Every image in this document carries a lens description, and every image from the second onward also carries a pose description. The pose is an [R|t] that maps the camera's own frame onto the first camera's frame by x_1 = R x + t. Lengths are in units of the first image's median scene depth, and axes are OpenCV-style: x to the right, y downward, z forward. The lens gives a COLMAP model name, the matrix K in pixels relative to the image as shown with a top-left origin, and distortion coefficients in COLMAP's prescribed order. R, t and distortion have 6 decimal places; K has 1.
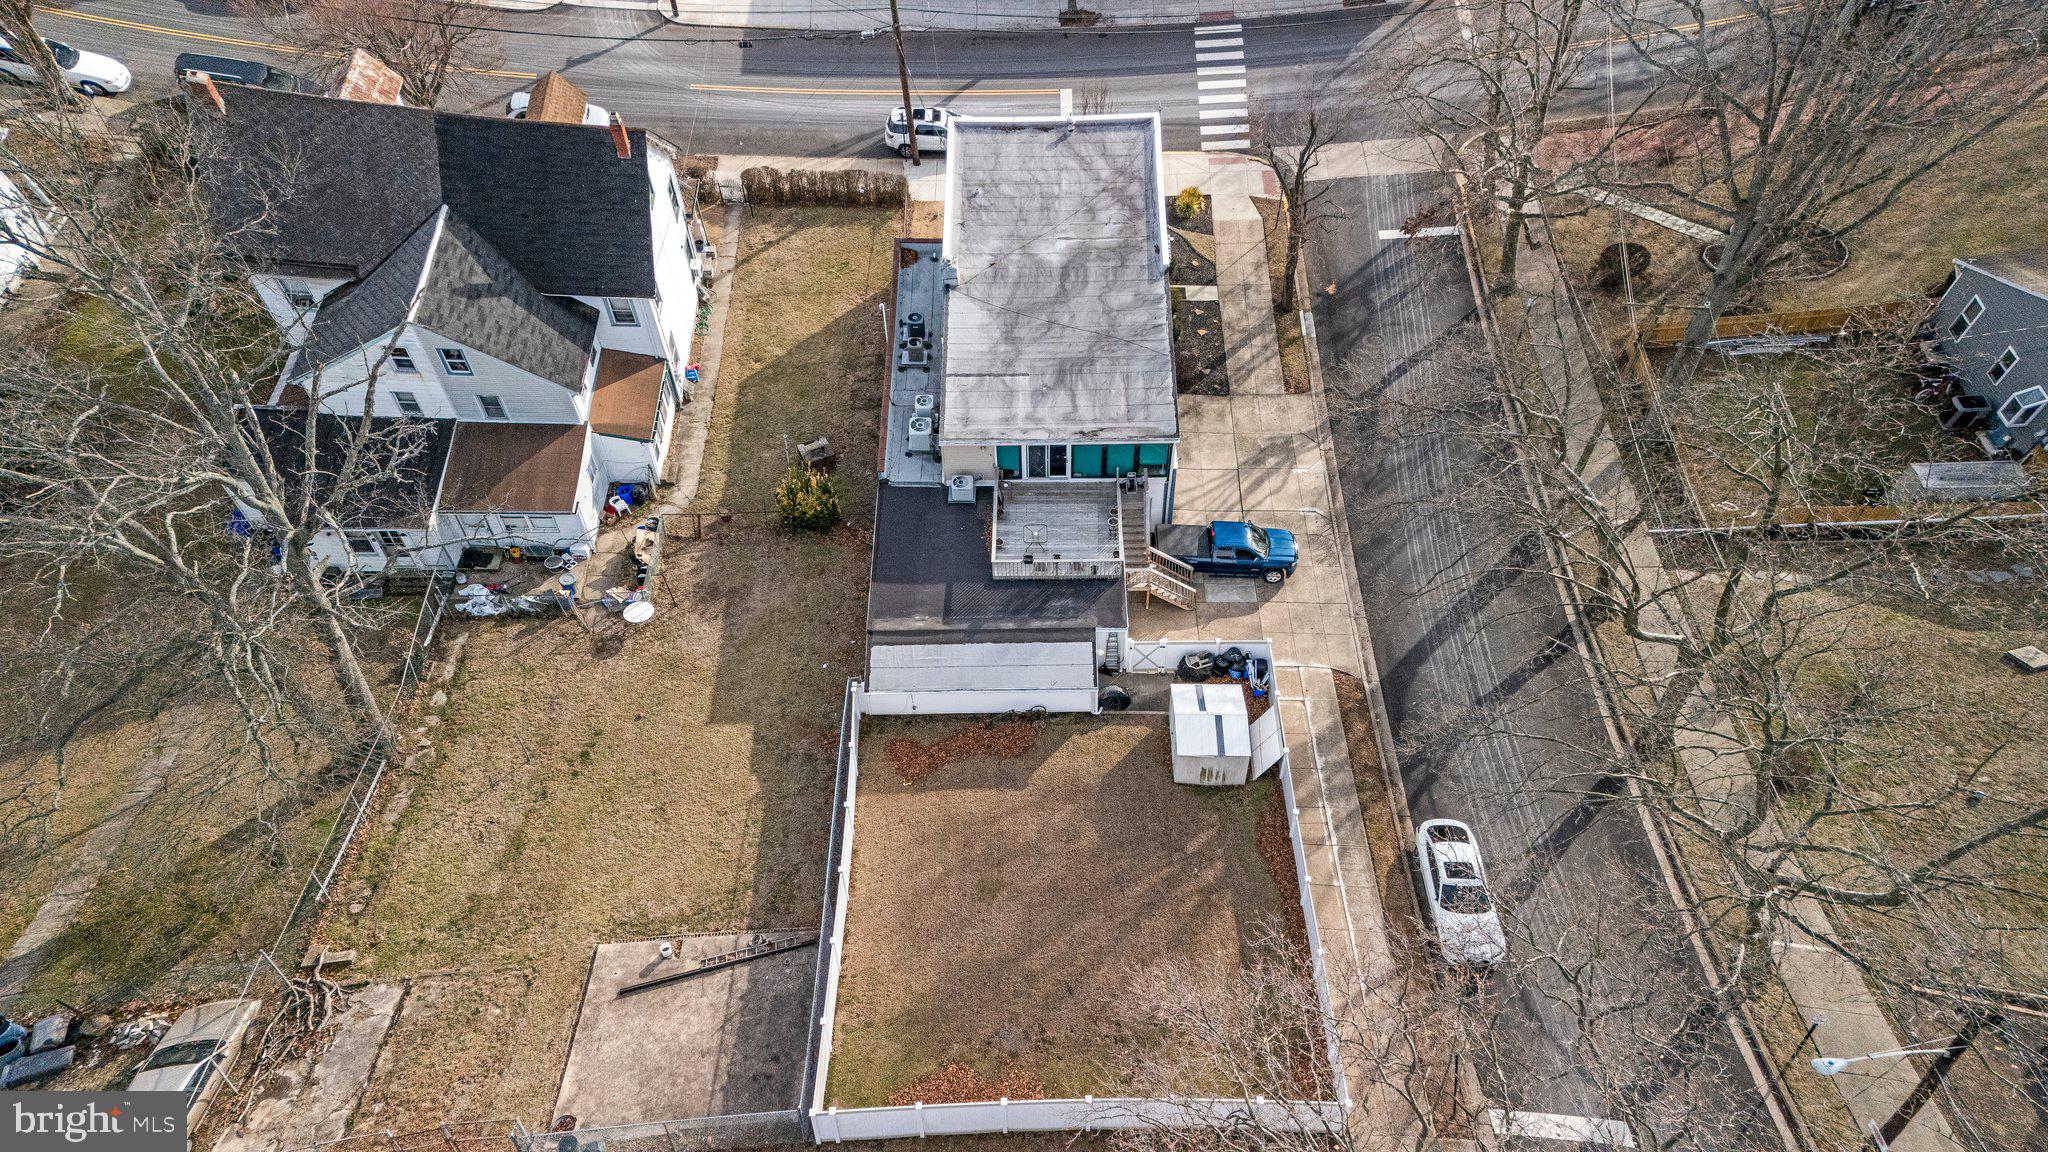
lens RADIAL K [[1535.2, 0, 1024.0], [0, 1535.2, 575.0], [0, 0, 1]] dist [0.626568, 0.011358]
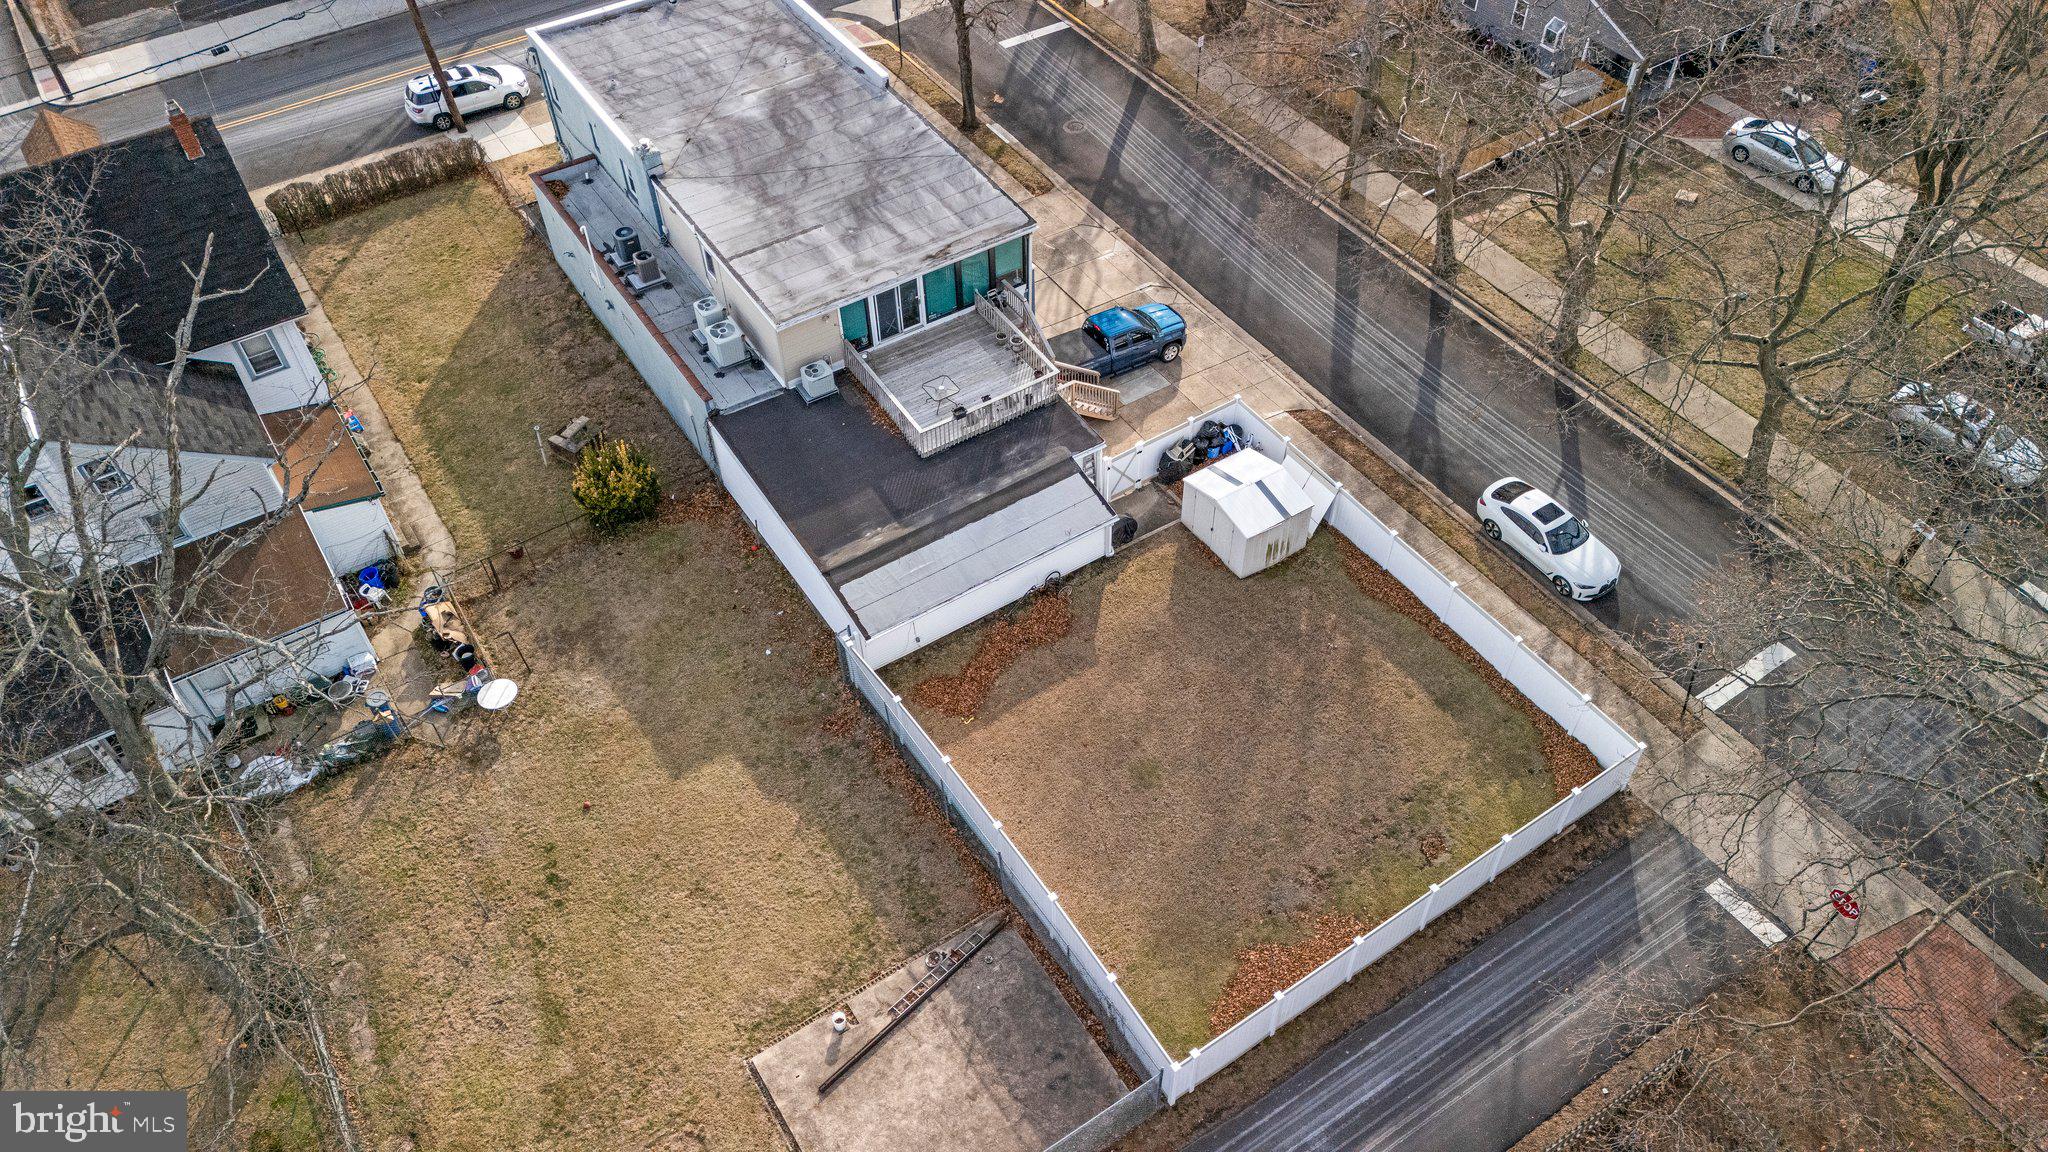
lens RADIAL K [[1525.5, 0, 1038.5], [0, 1525.5, 585.2], [0, 0, 1]] dist [0.058349, -0.051105]
pose [[0.836196, -0.404898, 0.369910, -0.271756], [0.414687, 0.908197, 0.056680, 0.040339], [-0.358901, 0.106001, 0.927337, 0.254484]]
